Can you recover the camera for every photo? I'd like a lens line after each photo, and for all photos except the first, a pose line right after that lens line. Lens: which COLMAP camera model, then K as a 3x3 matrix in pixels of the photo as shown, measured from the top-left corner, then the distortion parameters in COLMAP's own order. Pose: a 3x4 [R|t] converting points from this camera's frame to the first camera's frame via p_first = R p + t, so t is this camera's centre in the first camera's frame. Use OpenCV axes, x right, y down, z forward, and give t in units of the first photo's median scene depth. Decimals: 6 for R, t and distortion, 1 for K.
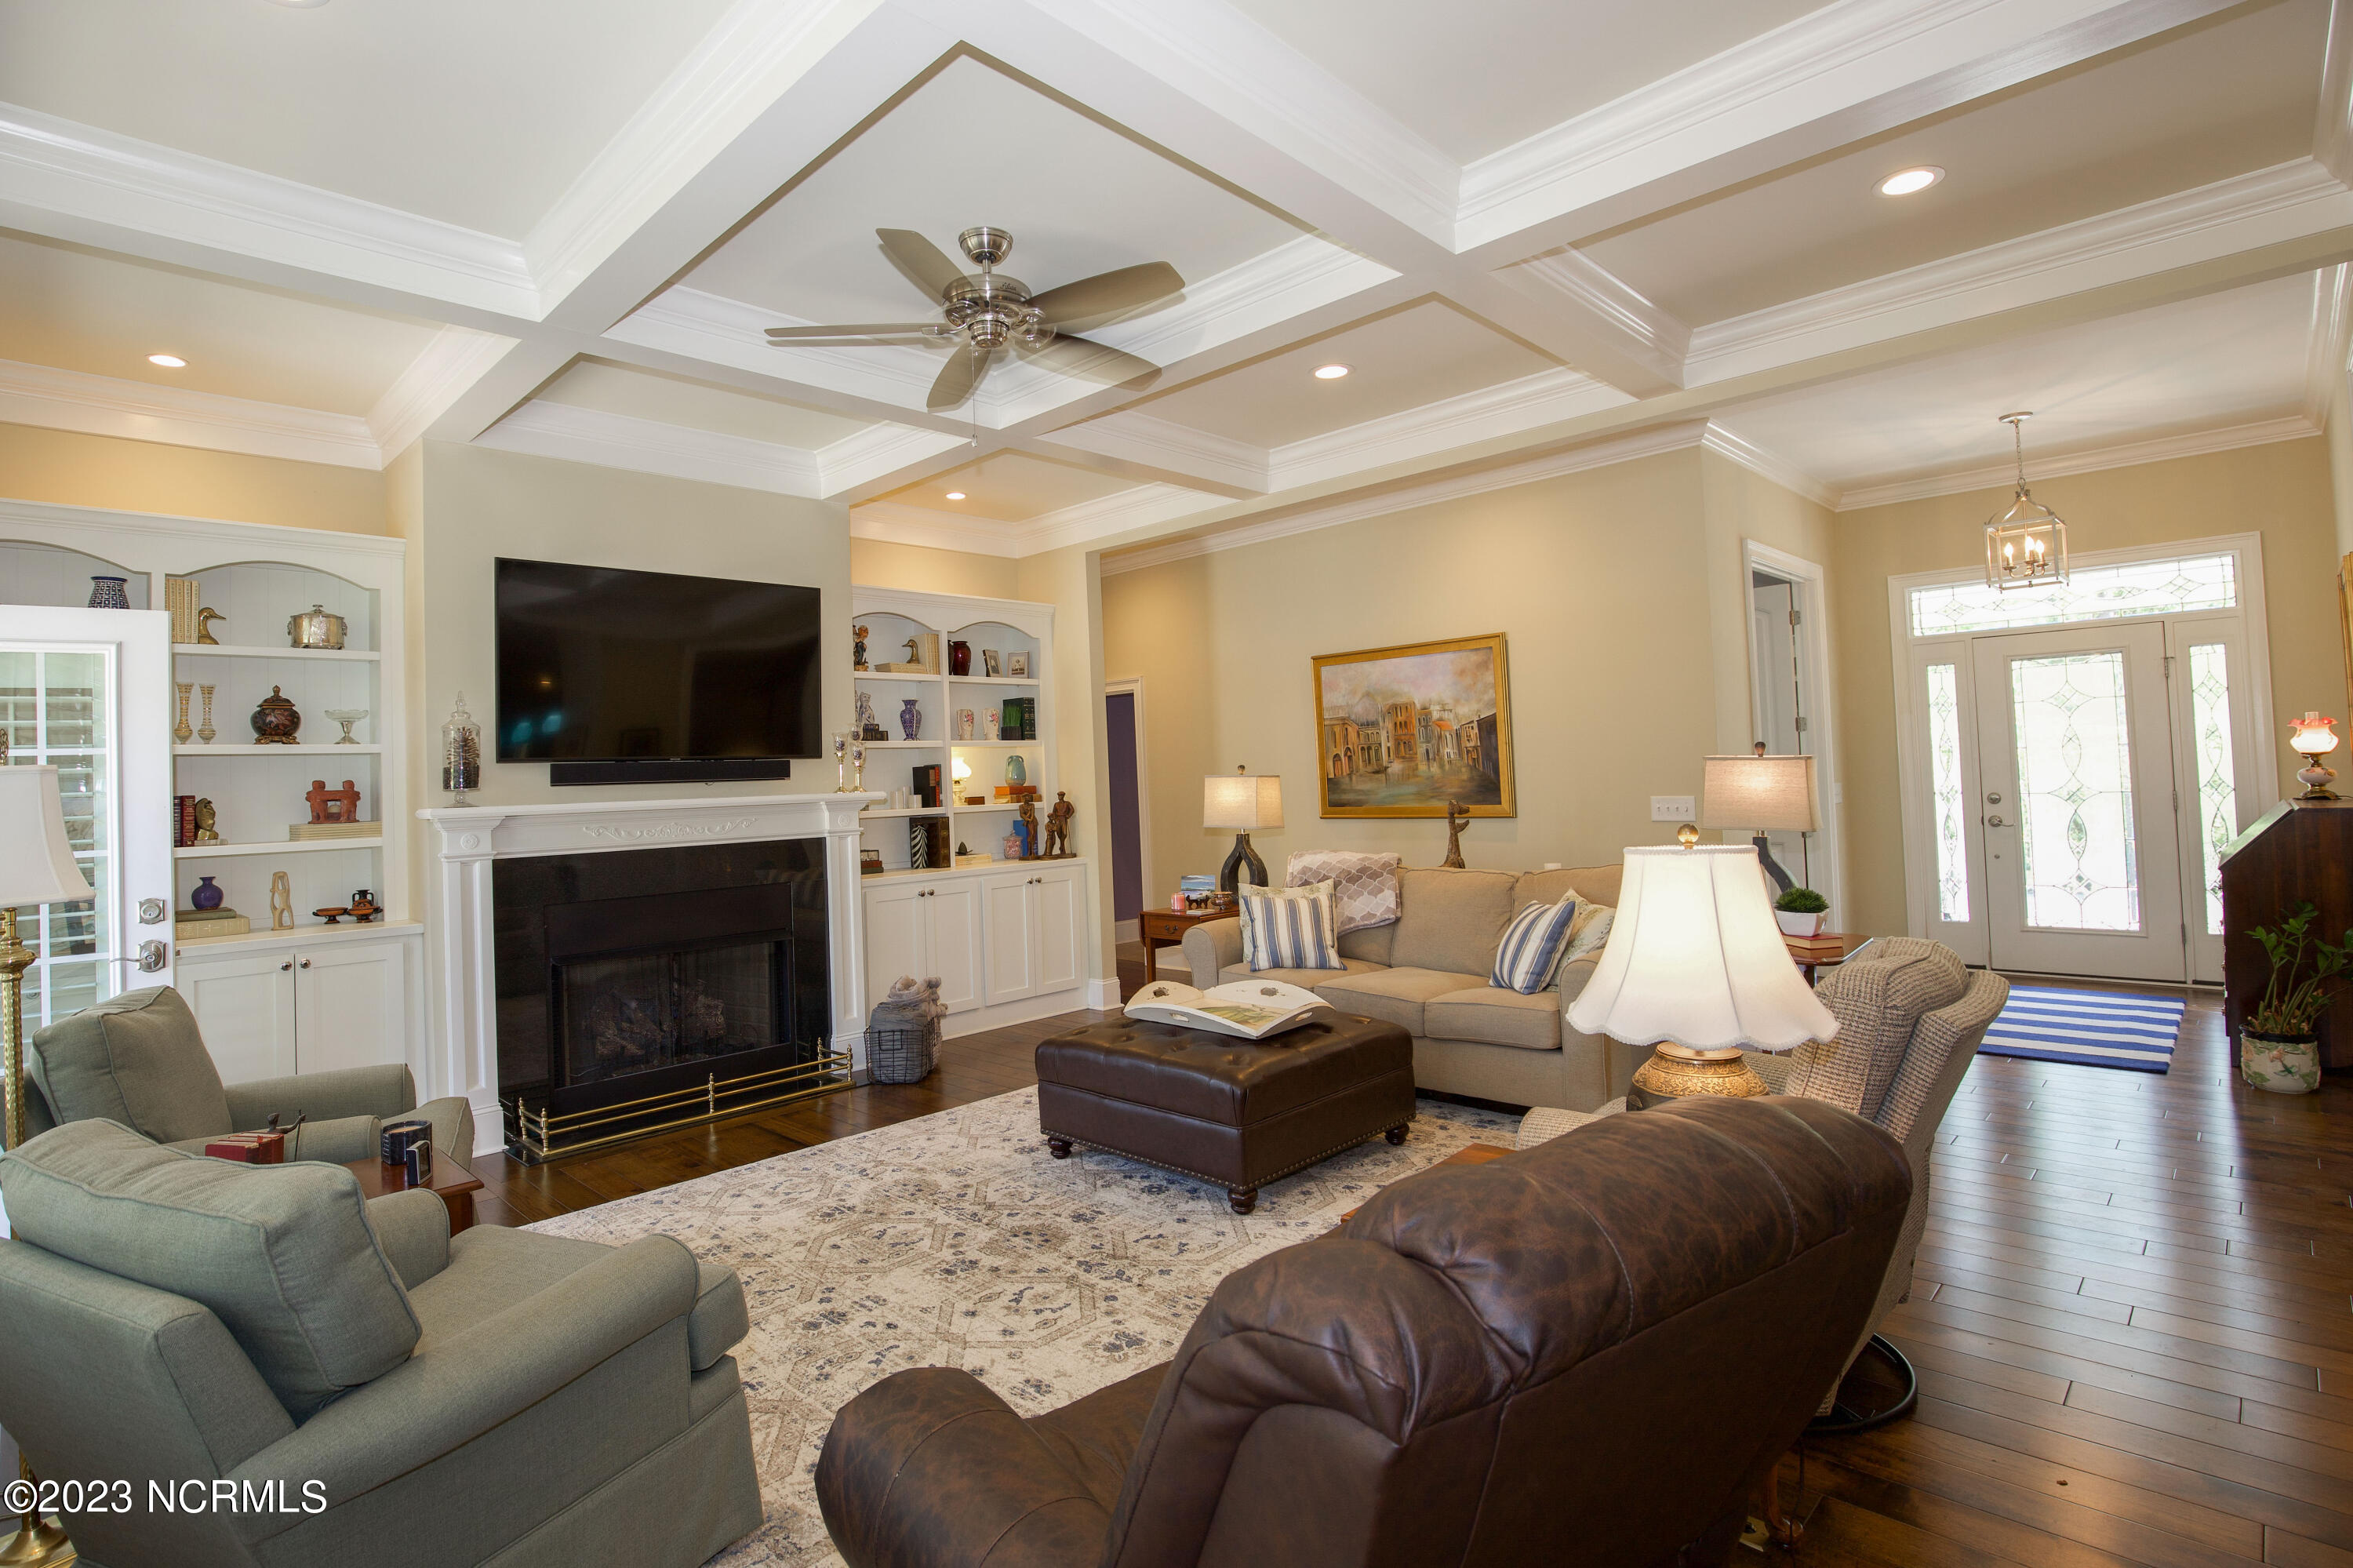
lens RADIAL K [[1154.4, 0, 1154.2], [0, 1154.4, 741.1], [0, 0, 1]] dist [-0.029584, 0.000115]
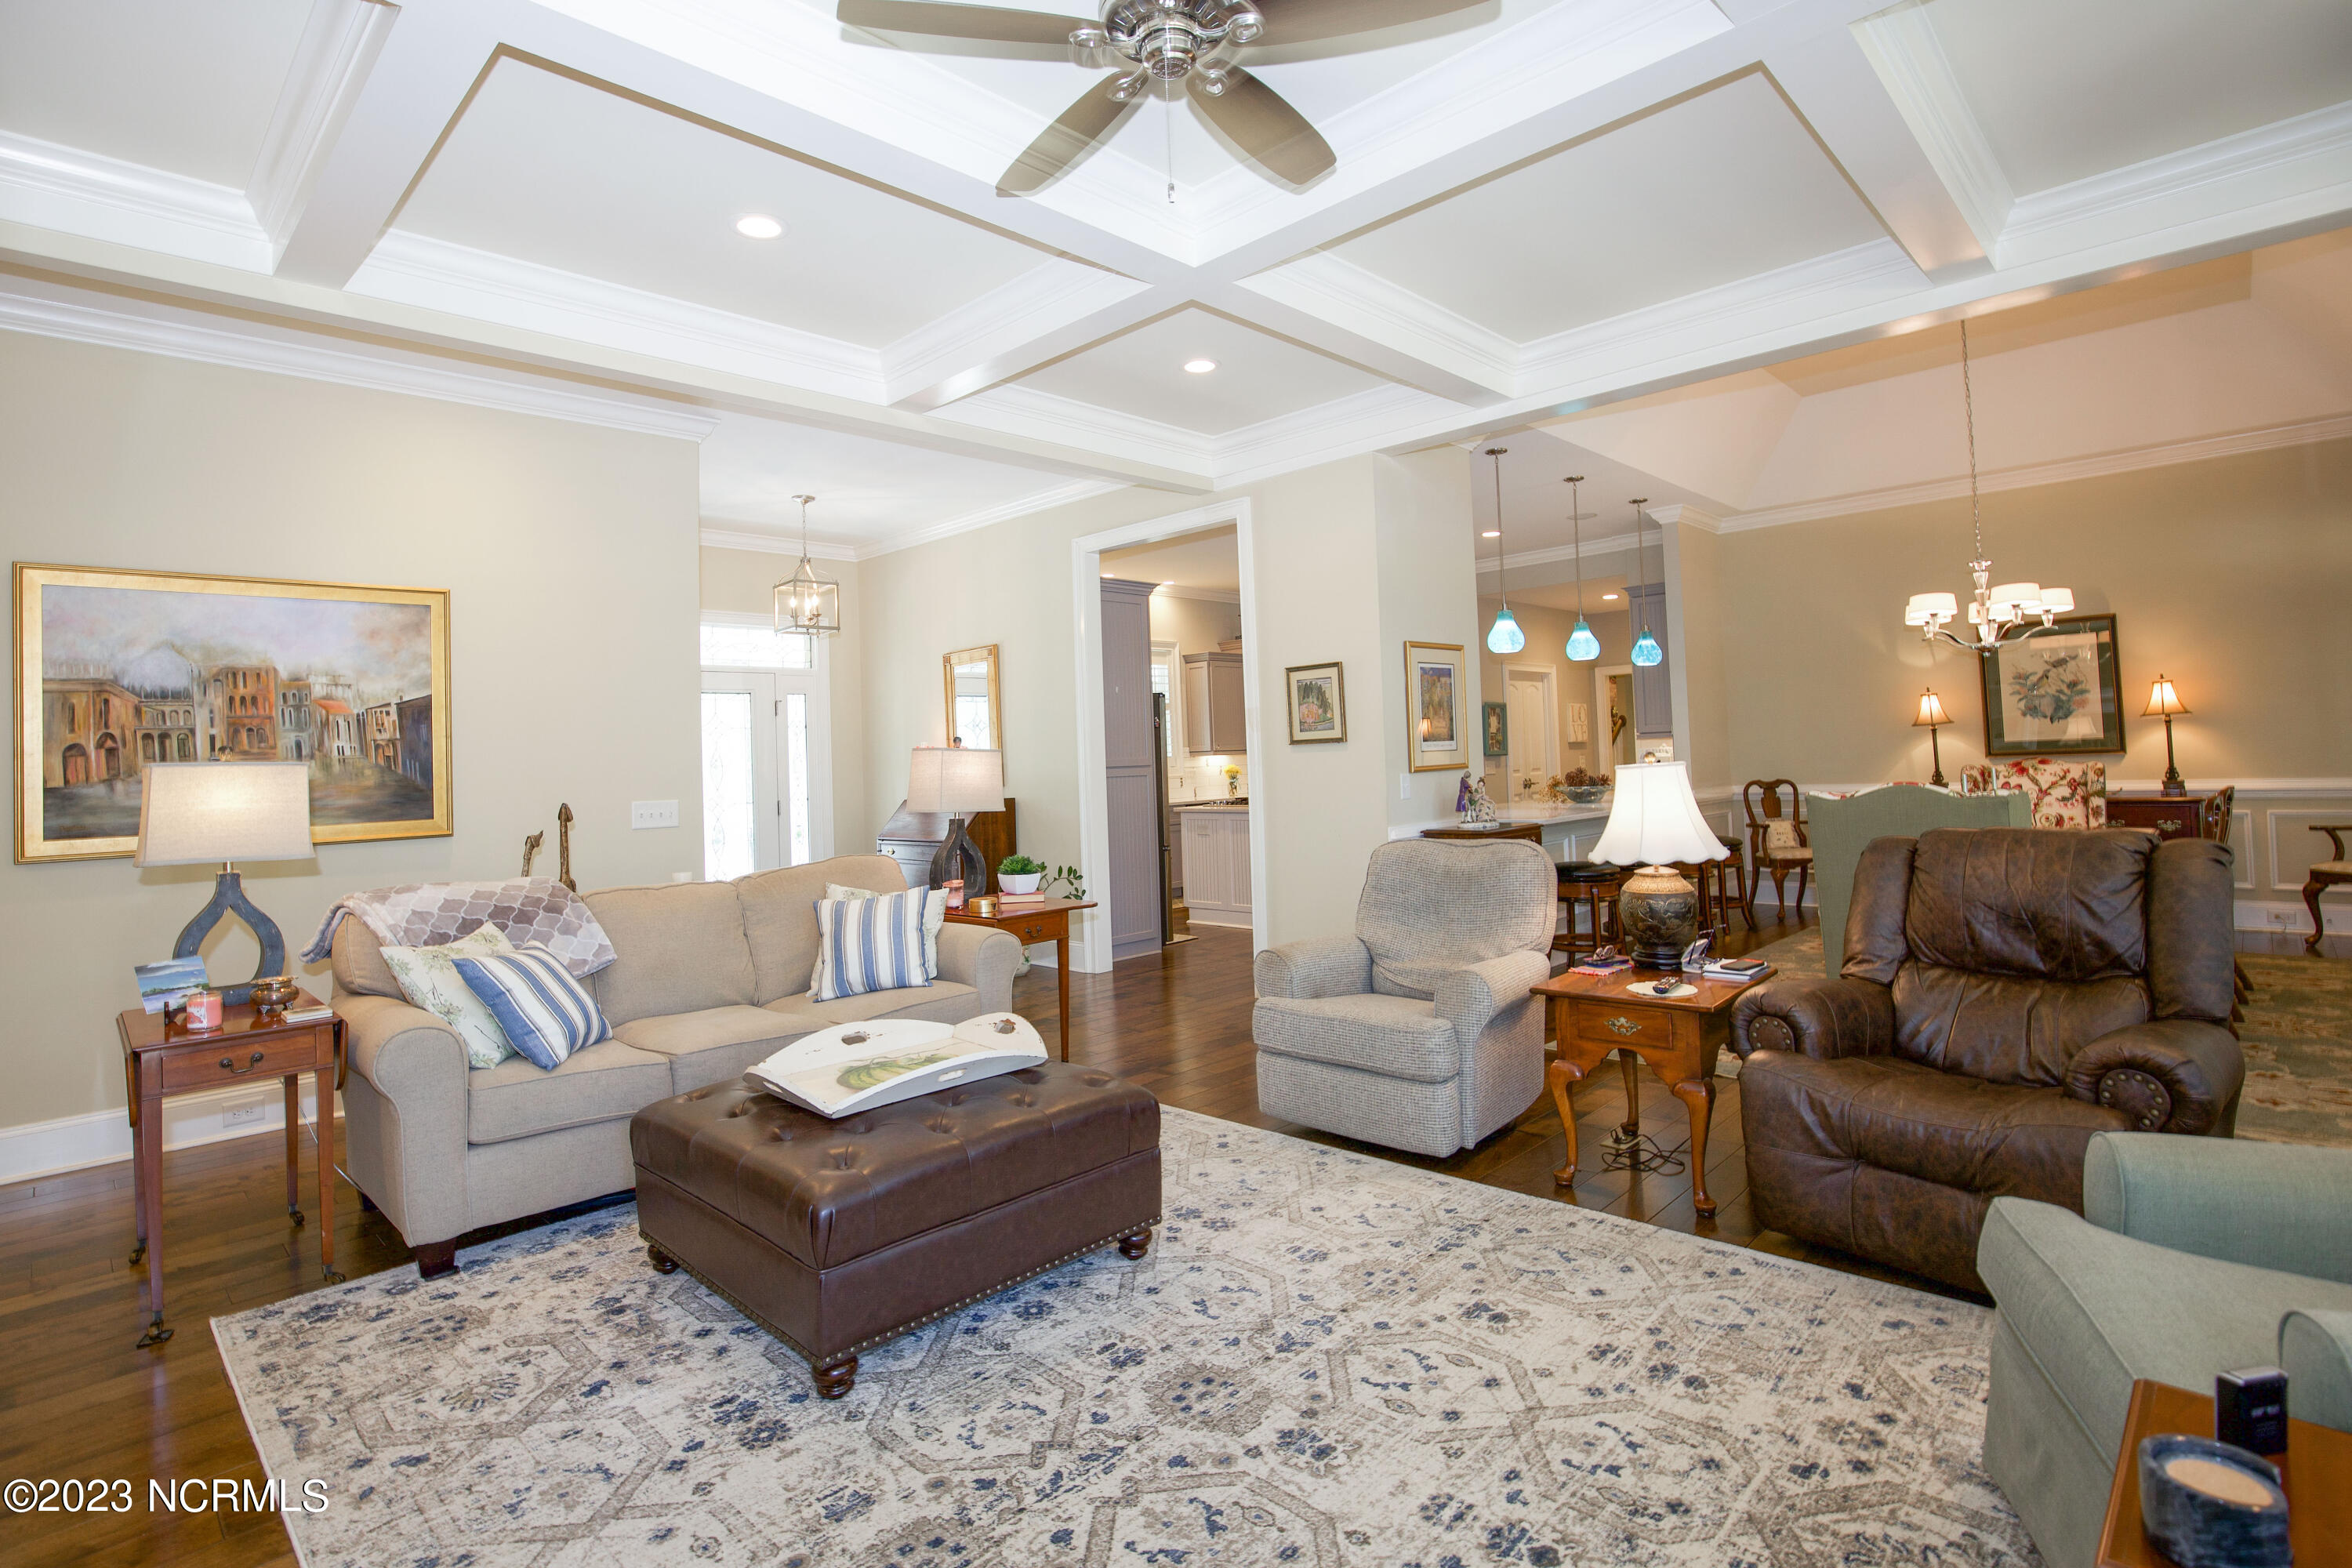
lens RADIAL K [[1139.8, 0, 1135.7], [0, 1139.8, 716.7], [0, 0, 1]] dist [-0.029360, -0.000222]
pose [[0.017642, 0.076121, 0.996942, -0.580112], [0.004027, 0.997084, -0.076204, 0.064630], [-0.999836, 0.005359, 0.017284, 0.746311]]
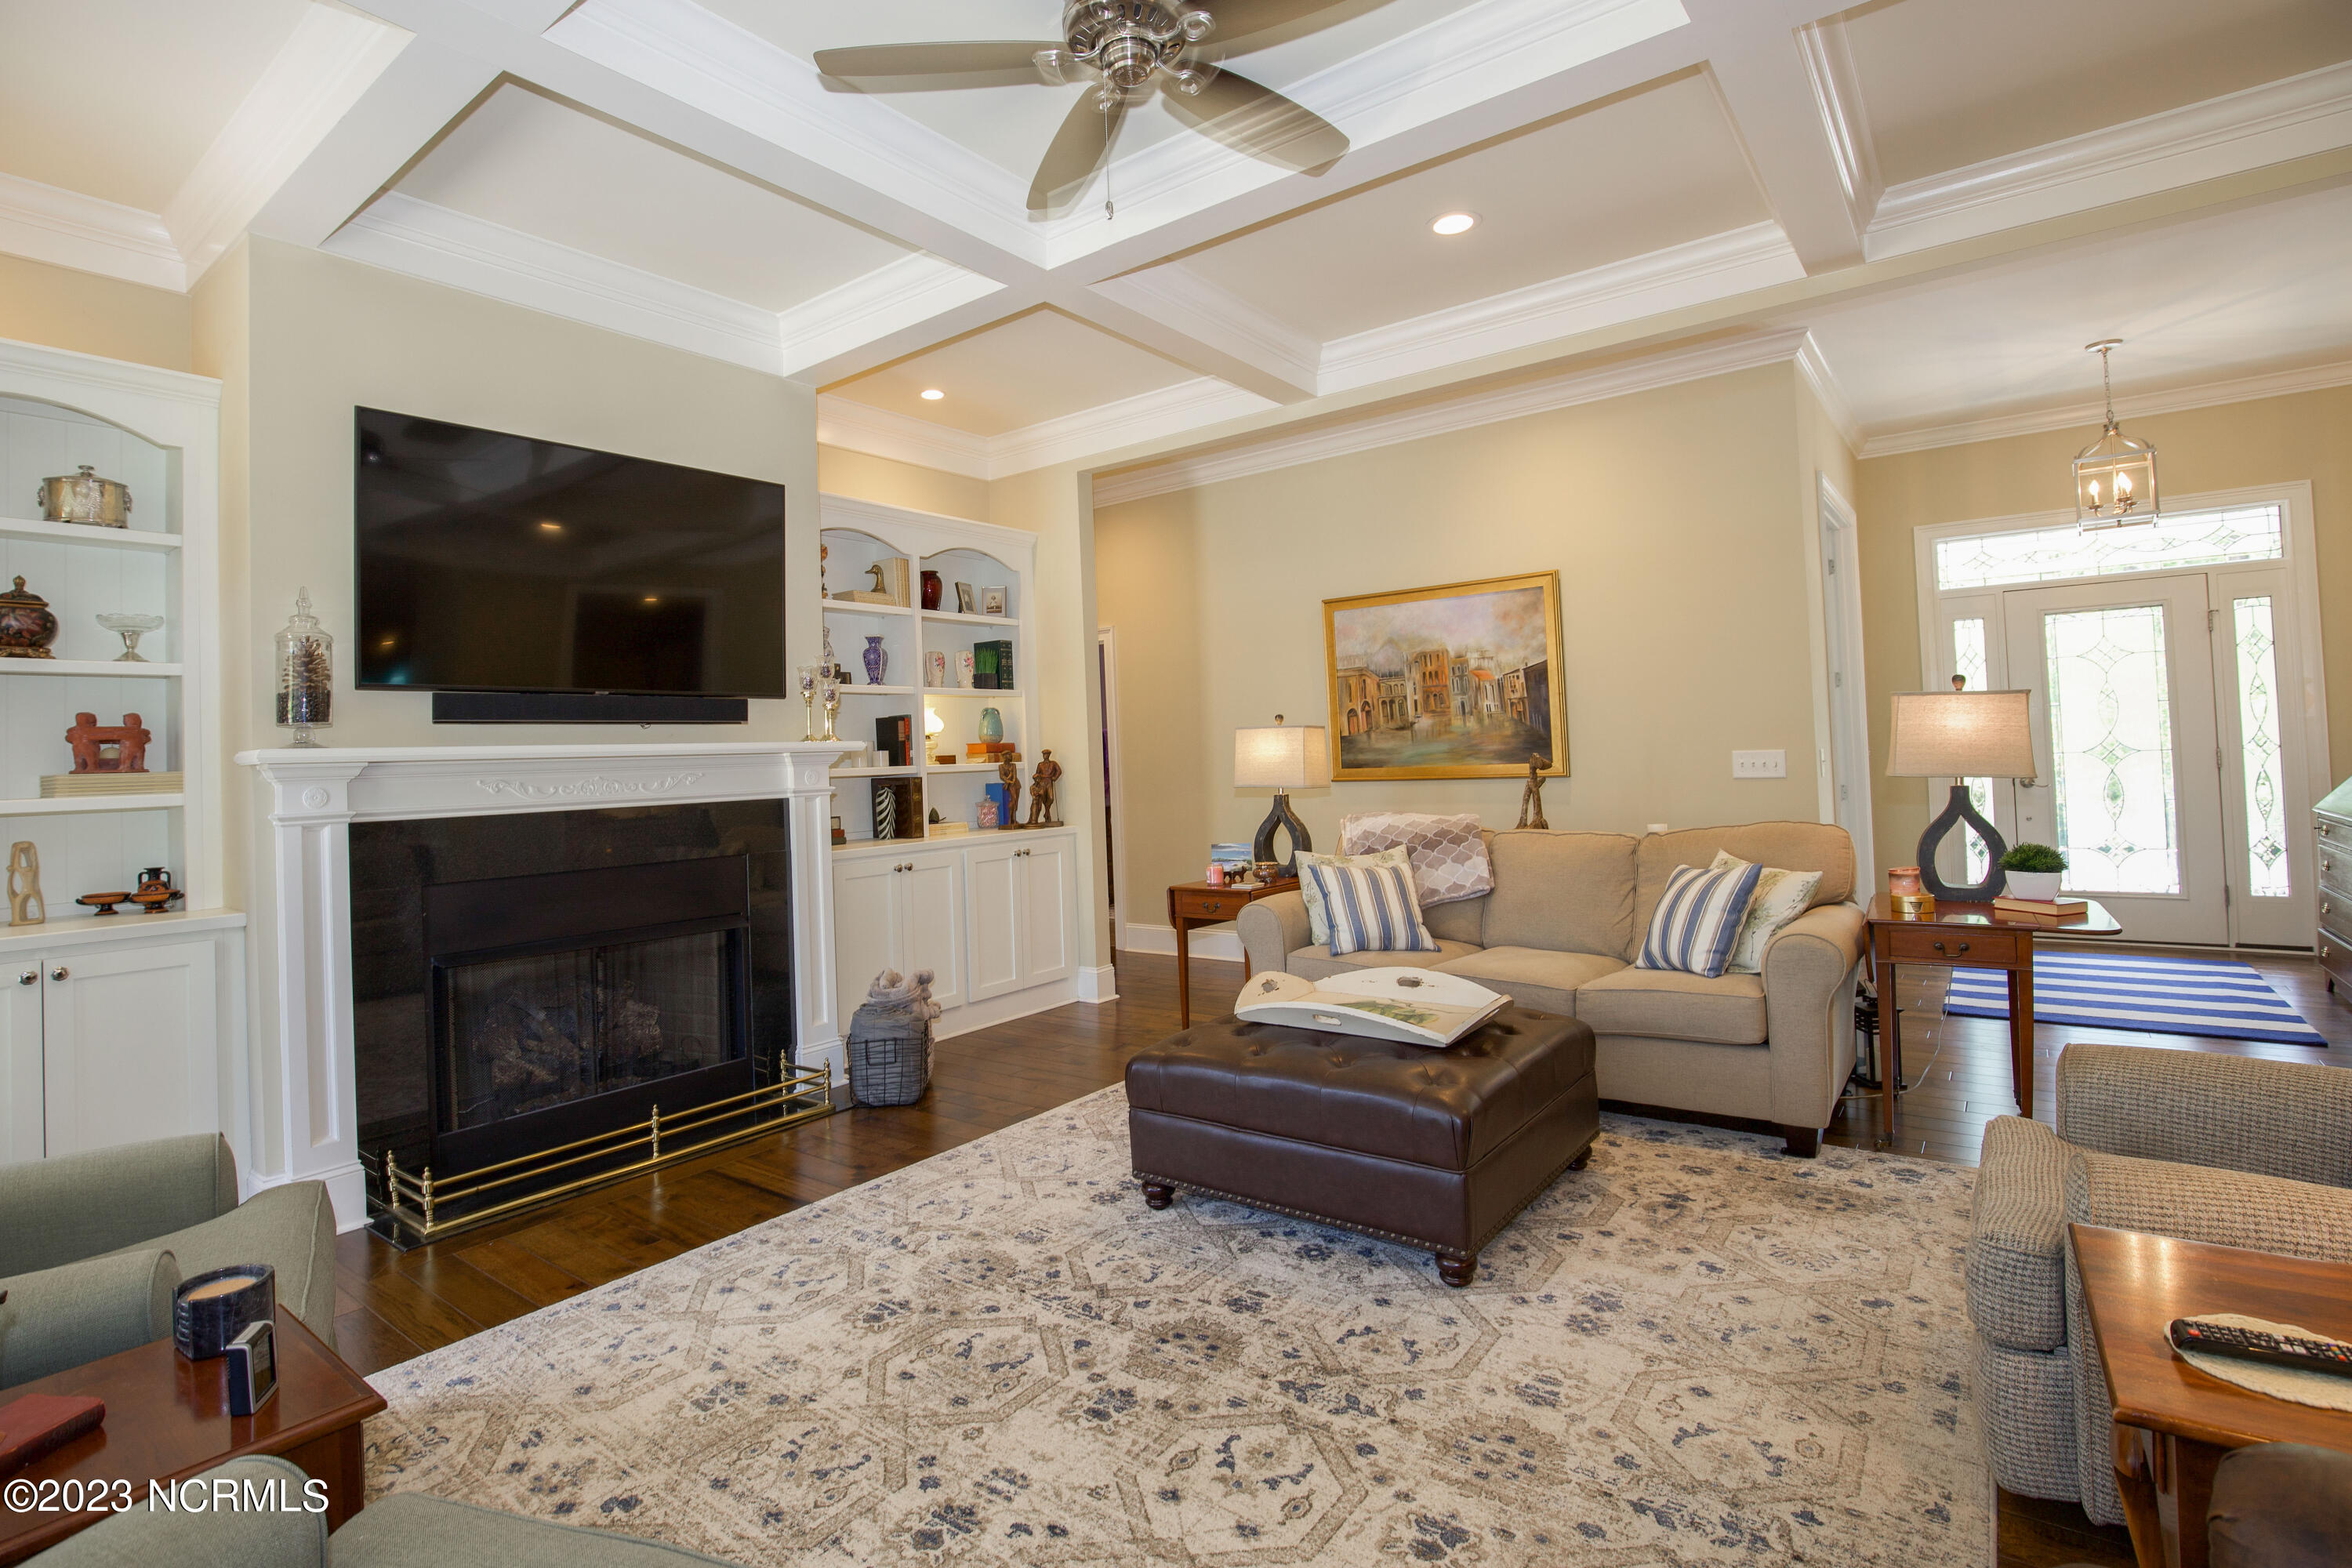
lens RADIAL K [[1132.8, 0, 1157.8], [0, 1132.8, 727.5], [0, 0, 1]] dist [-0.036454, 0.006645]
pose [[0.992343, 0.004244, 0.123438, -0.155266], [-0.004470, 0.999989, 0.001554, 0.038975], [-0.123430, -0.002094, 0.992351, 0.233590]]
